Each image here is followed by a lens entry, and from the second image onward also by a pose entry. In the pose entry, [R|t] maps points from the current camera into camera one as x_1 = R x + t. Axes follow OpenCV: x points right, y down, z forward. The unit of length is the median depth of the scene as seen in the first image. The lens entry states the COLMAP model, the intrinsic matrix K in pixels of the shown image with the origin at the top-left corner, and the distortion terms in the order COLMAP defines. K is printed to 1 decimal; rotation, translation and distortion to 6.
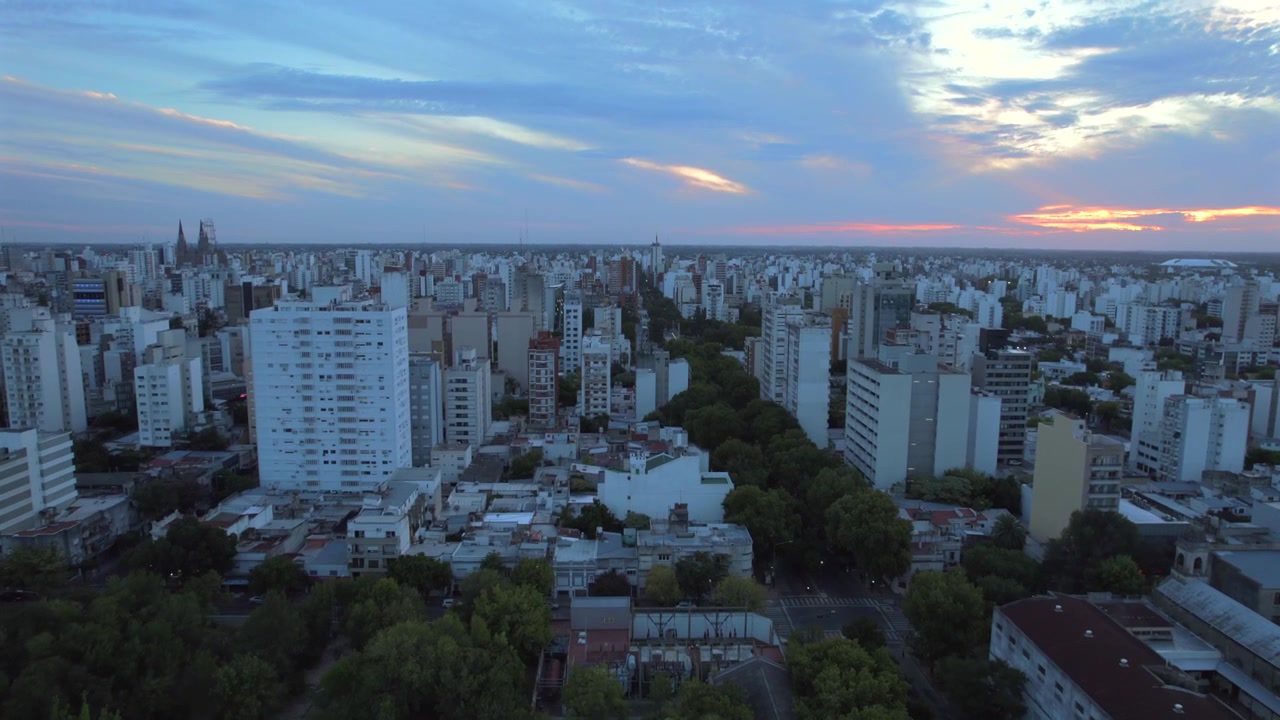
lens RADIAL K [[836.6, 0, 640.0], [0, 836.6, 360.0], [0, 0, 1]] dist [-0.037777, -0.000101]
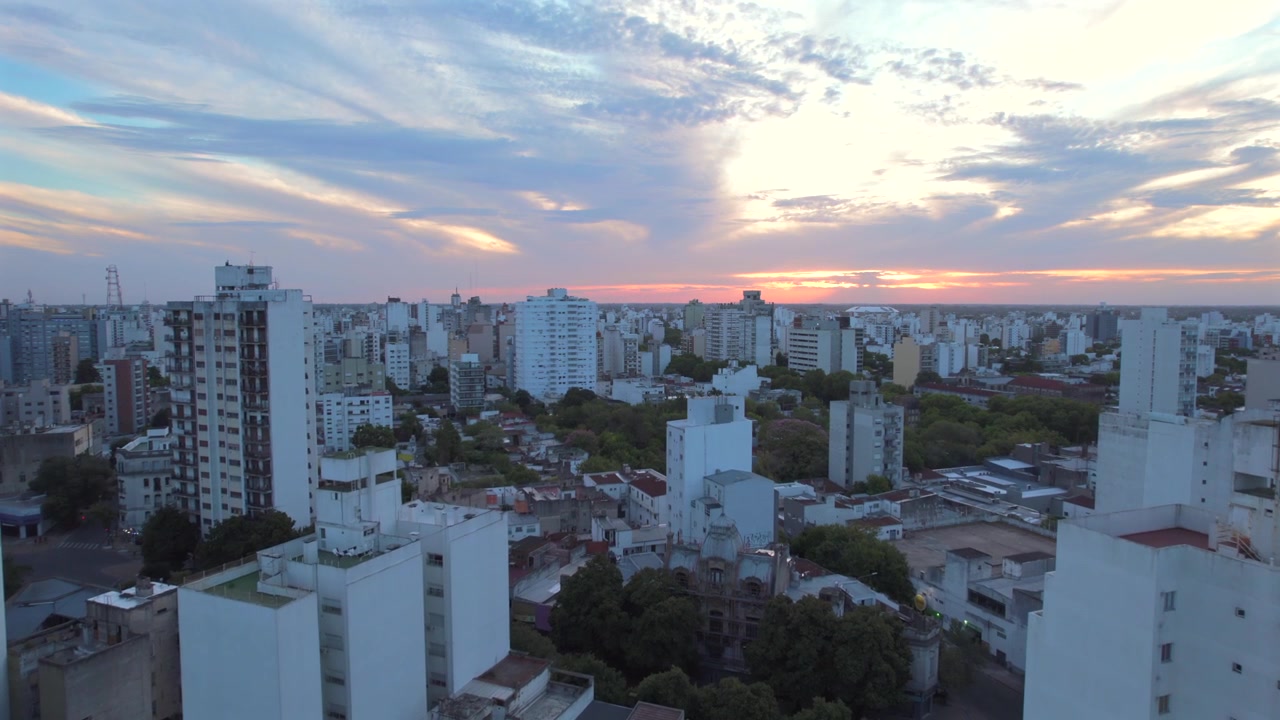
lens RADIAL K [[836.6, 0, 640.0], [0, 836.6, 360.0], [0, 0, 1]] dist [-0.037777, -0.000101]
pose [[0.943087, -0.028859, 0.331292, -0.836686], [0.052673, 0.996614, -0.063129, 0.201430], [-0.328349, 0.076987, 0.941414, -0.830000]]
